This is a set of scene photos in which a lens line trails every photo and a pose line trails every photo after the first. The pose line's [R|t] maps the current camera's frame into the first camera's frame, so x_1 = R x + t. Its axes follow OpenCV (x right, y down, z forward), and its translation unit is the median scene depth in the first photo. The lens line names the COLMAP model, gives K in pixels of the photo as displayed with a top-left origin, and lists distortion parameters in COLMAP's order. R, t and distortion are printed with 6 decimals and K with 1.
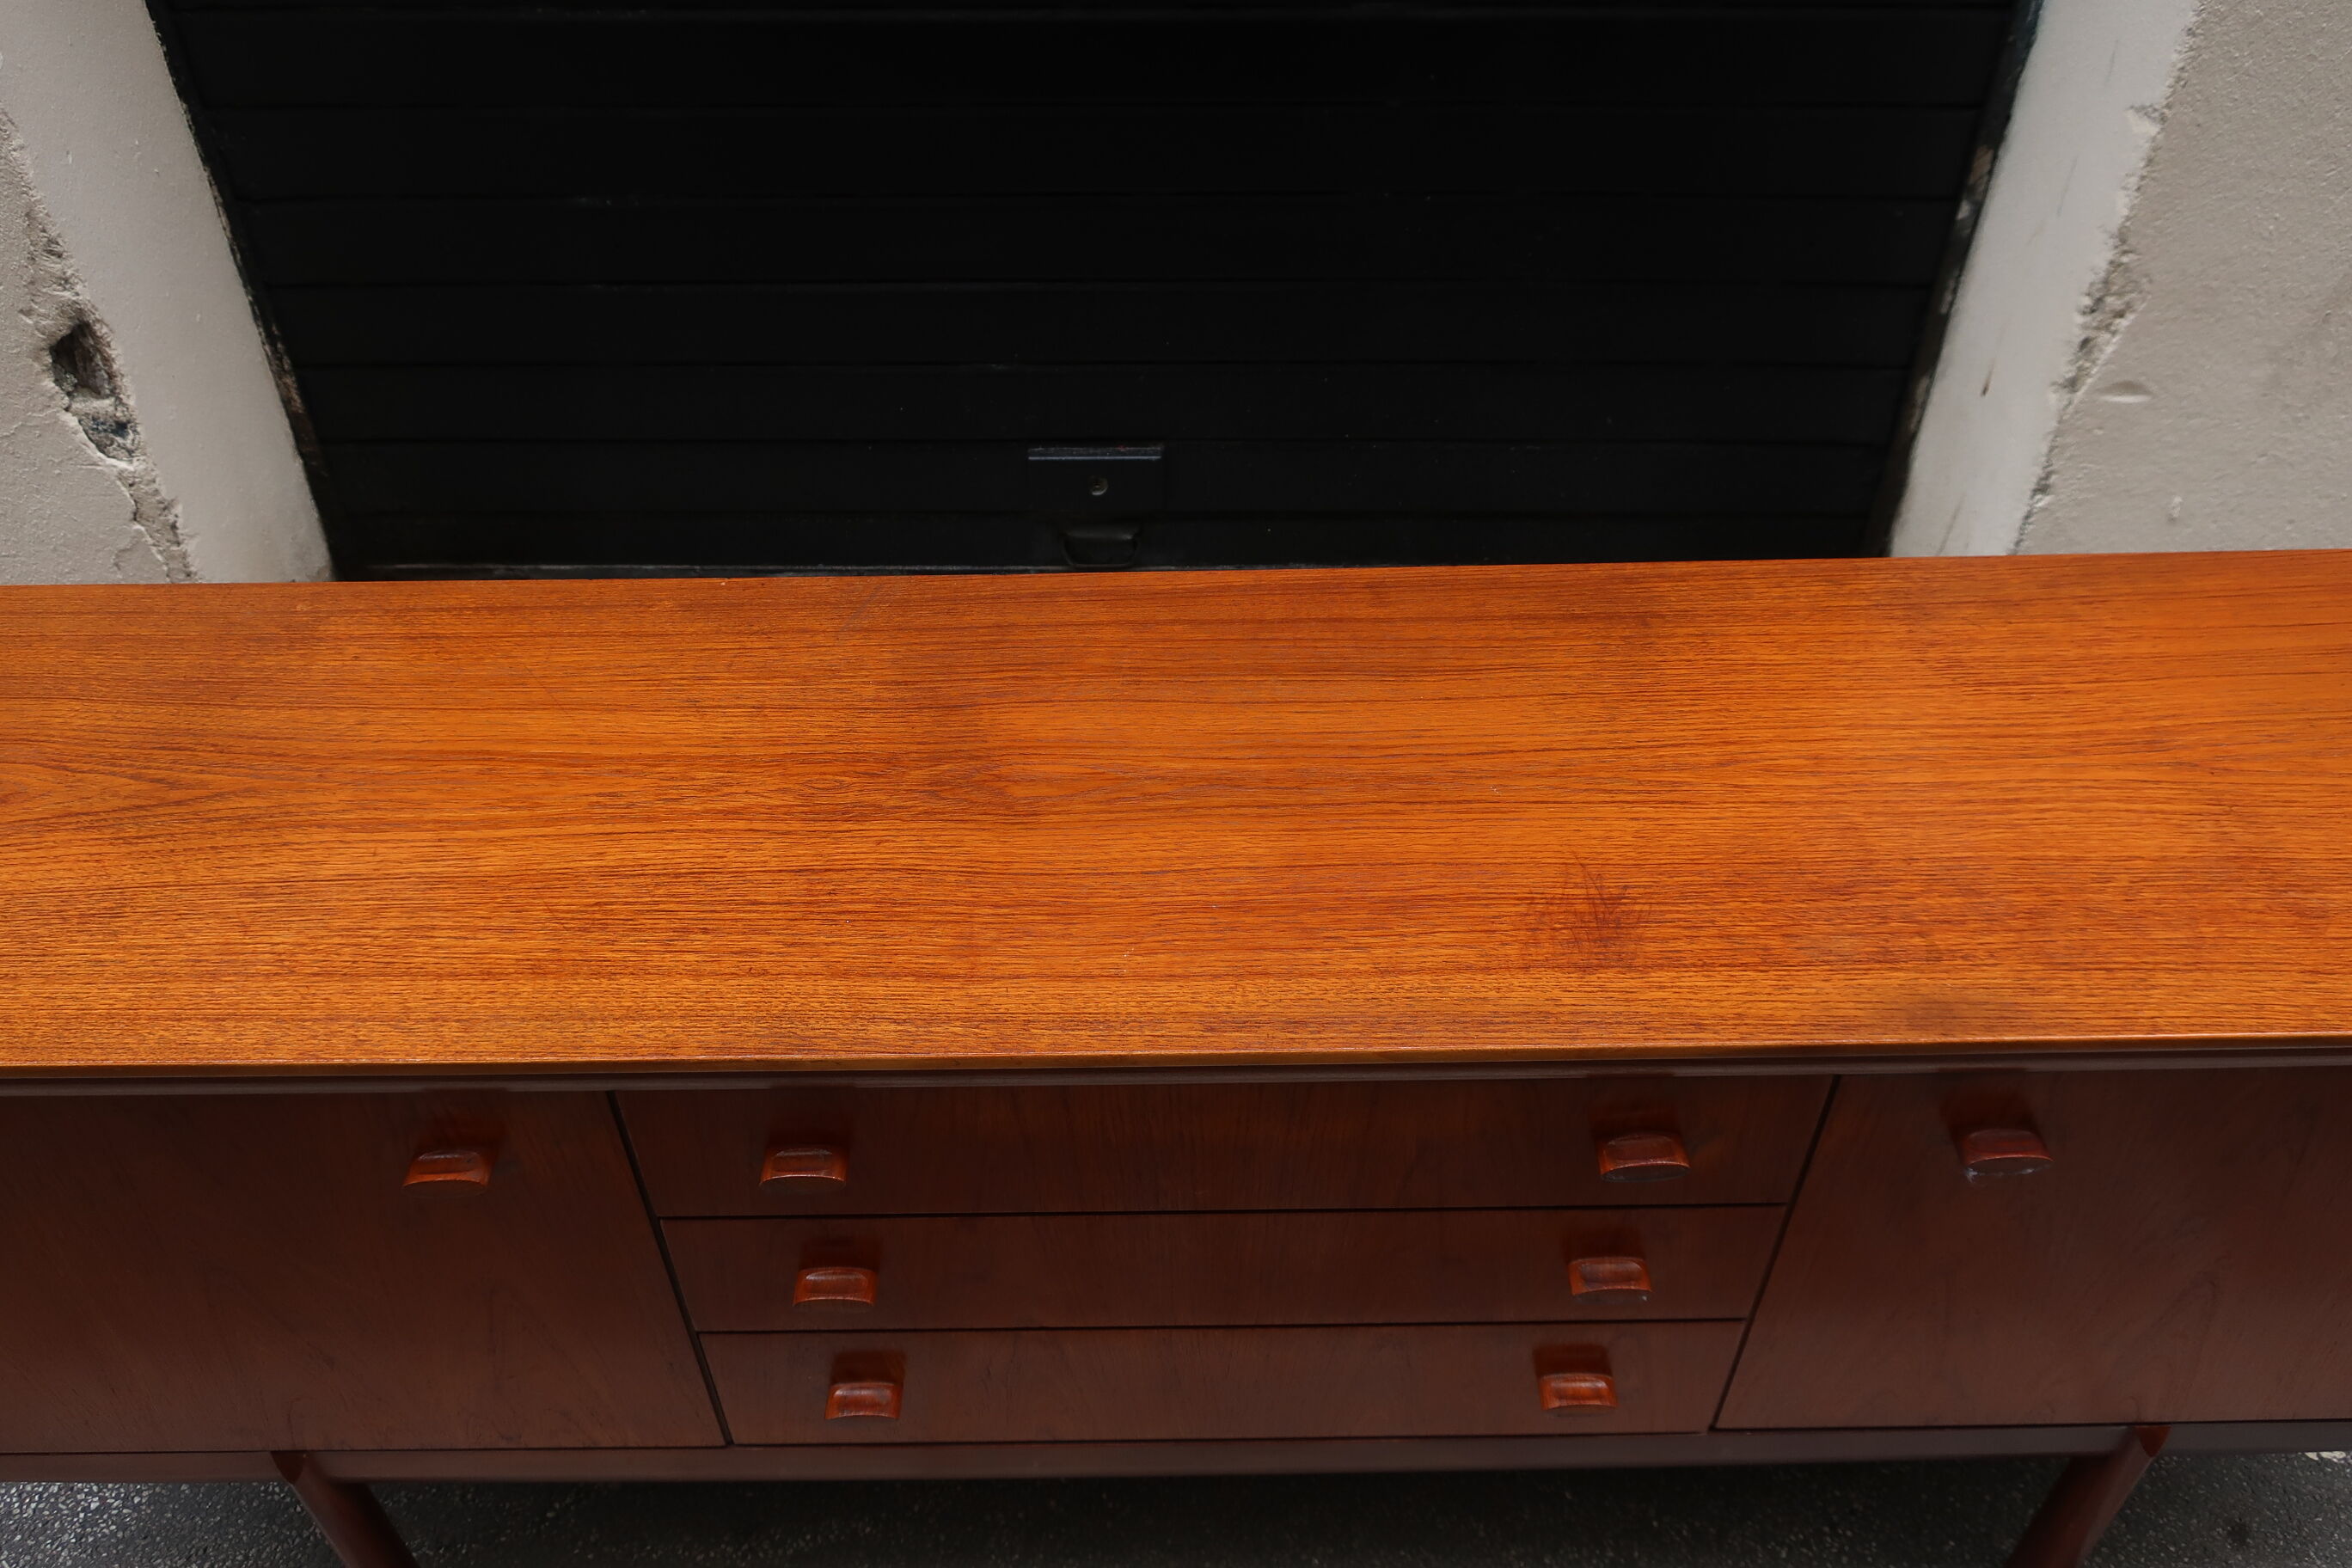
lens RADIAL K [[1852.3, 0, 1170.6], [0, 1852.3, 782.4], [0, 0, 1]] dist [-0.003194, 0.005541]
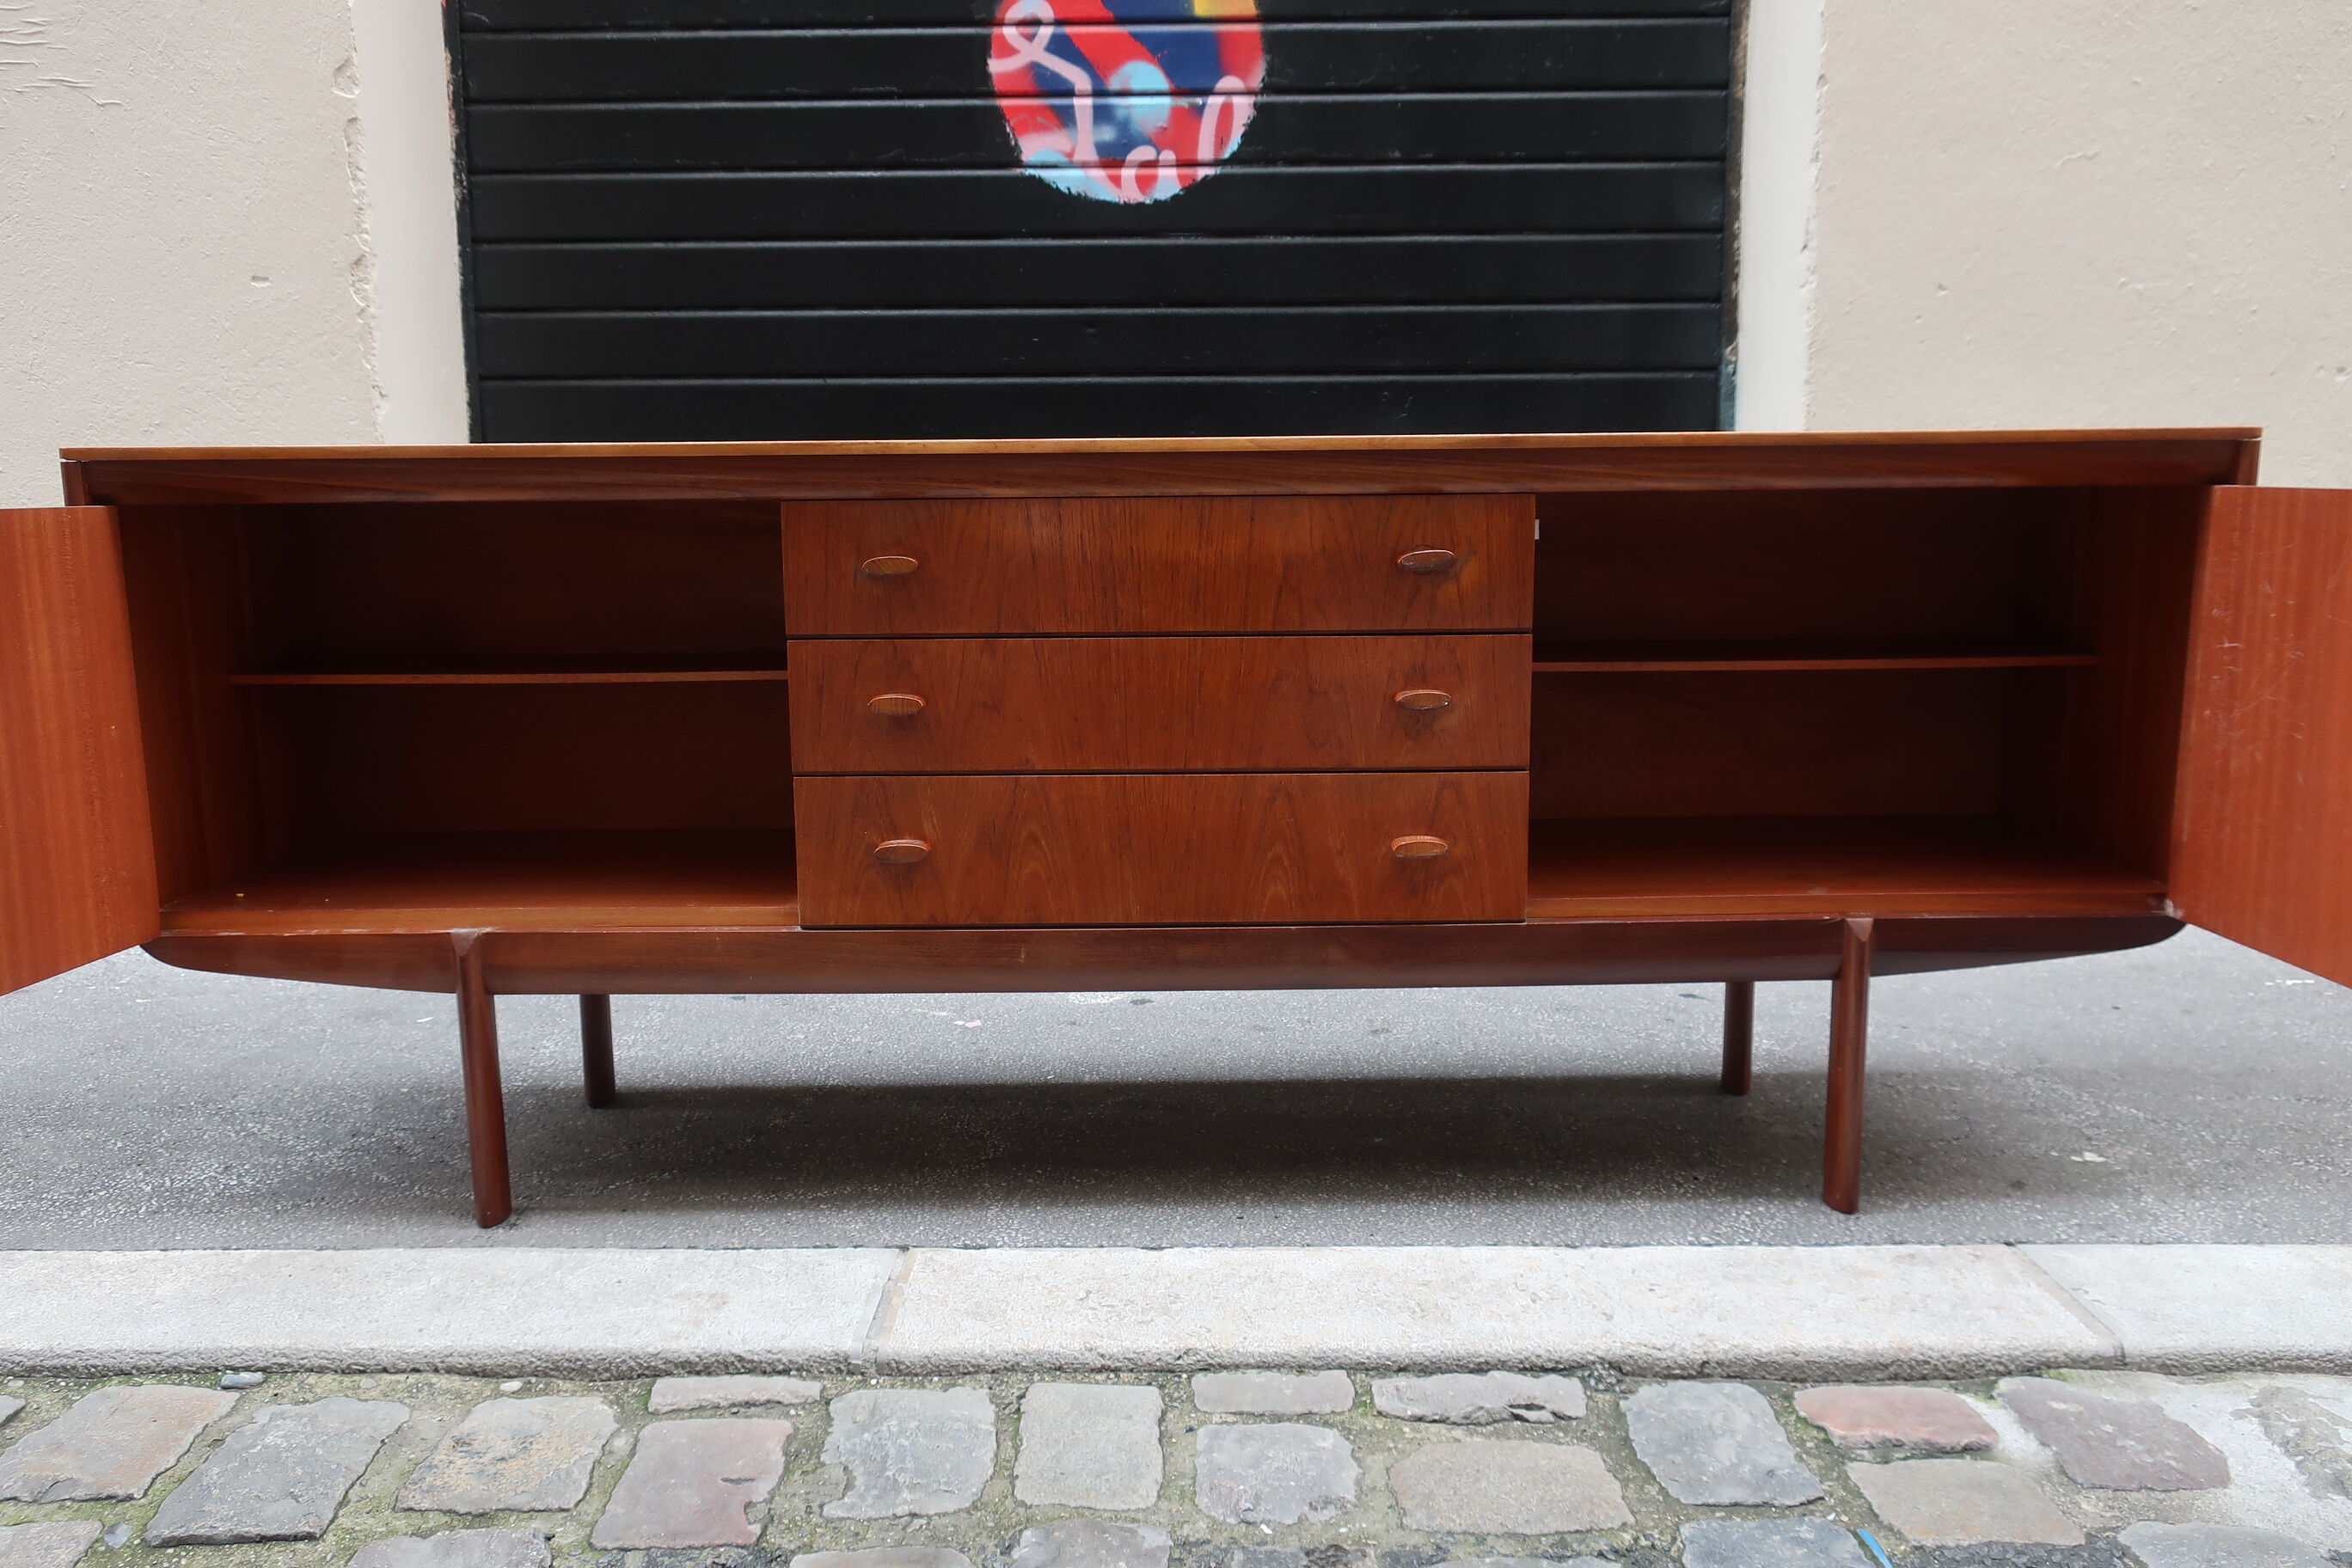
lens RADIAL K [[1852.3, 0, 1167.6], [0, 1852.3, 785.3], [0, 0, 1]] dist [-0.003194, 0.005541]
pose [[0.999944, 0.005241, -0.009173, 0.046182], [-0.009331, 0.845336, -0.534153, 1.075957], [0.004955, 0.534209, 0.845338, -0.200472]]
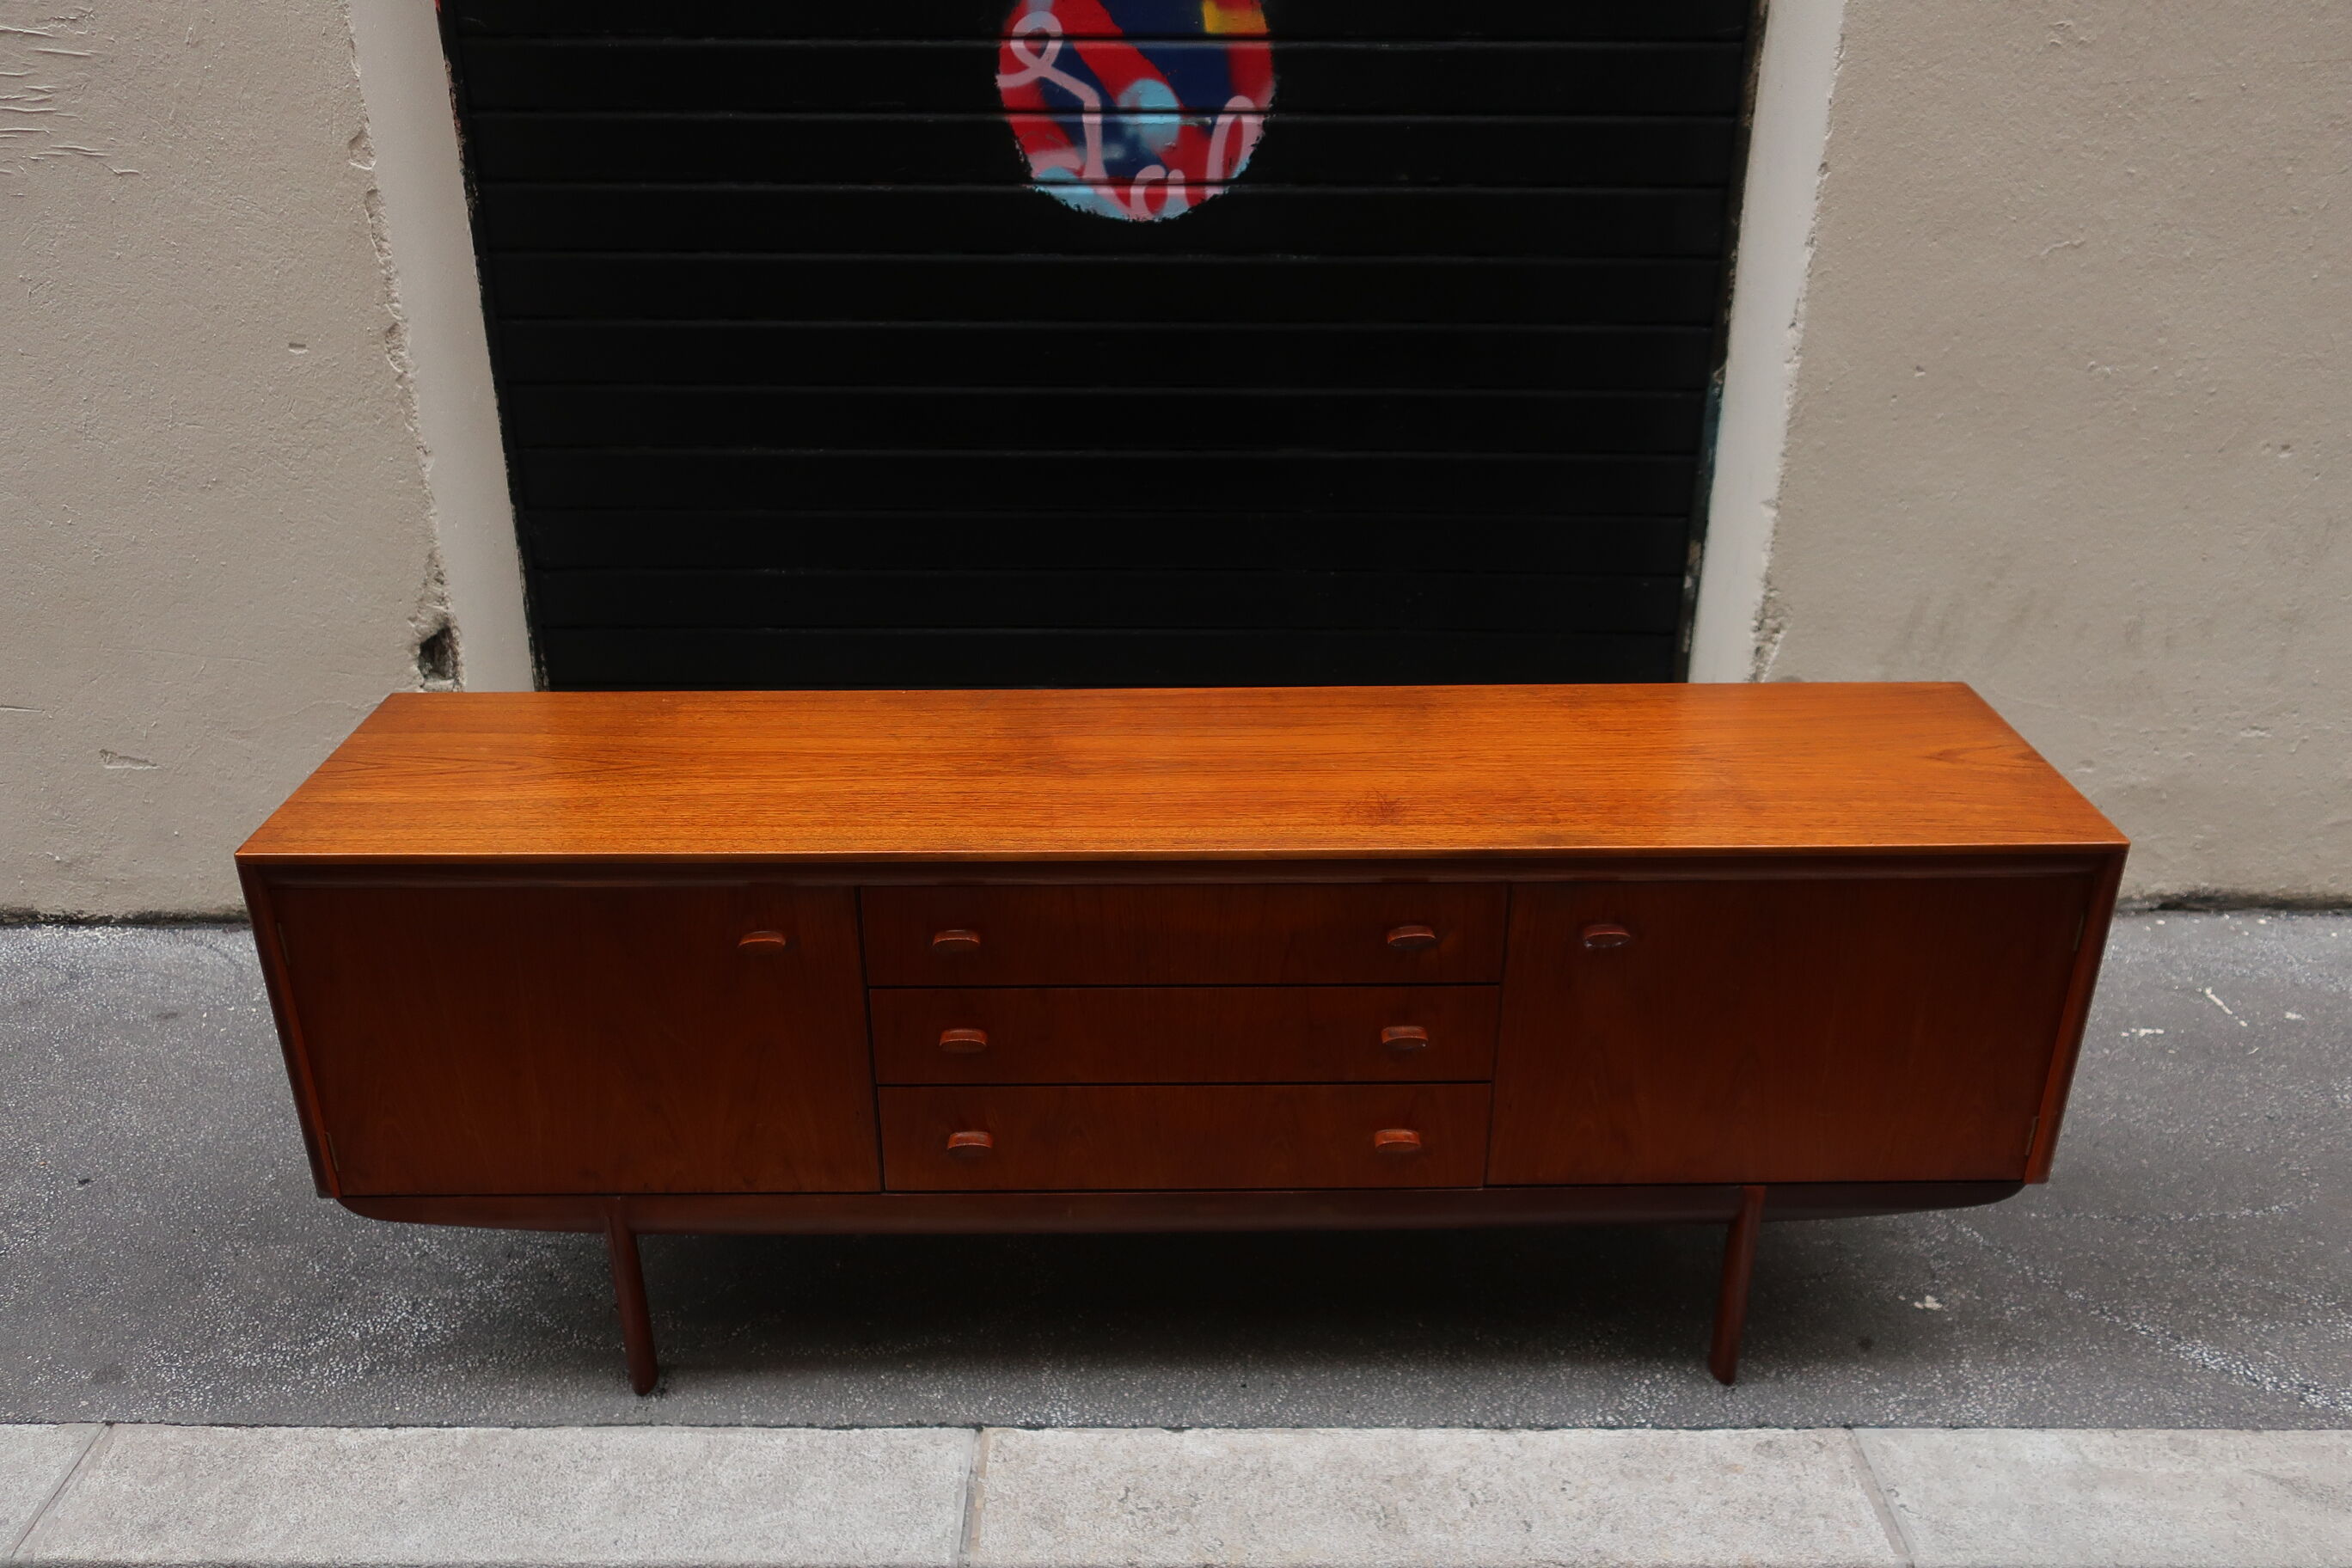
lens RADIAL K [[1852.3, 0, 1169.9], [0, 1852.3, 785.6], [0, 0, 1]] dist [-0.003194, 0.005541]
pose [[0.999954, 0.008295, 0.004855, 0.003429], [-0.006548, 0.957703, -0.287683, 0.527881], [-0.007036, 0.287638, 0.957713, -0.724074]]
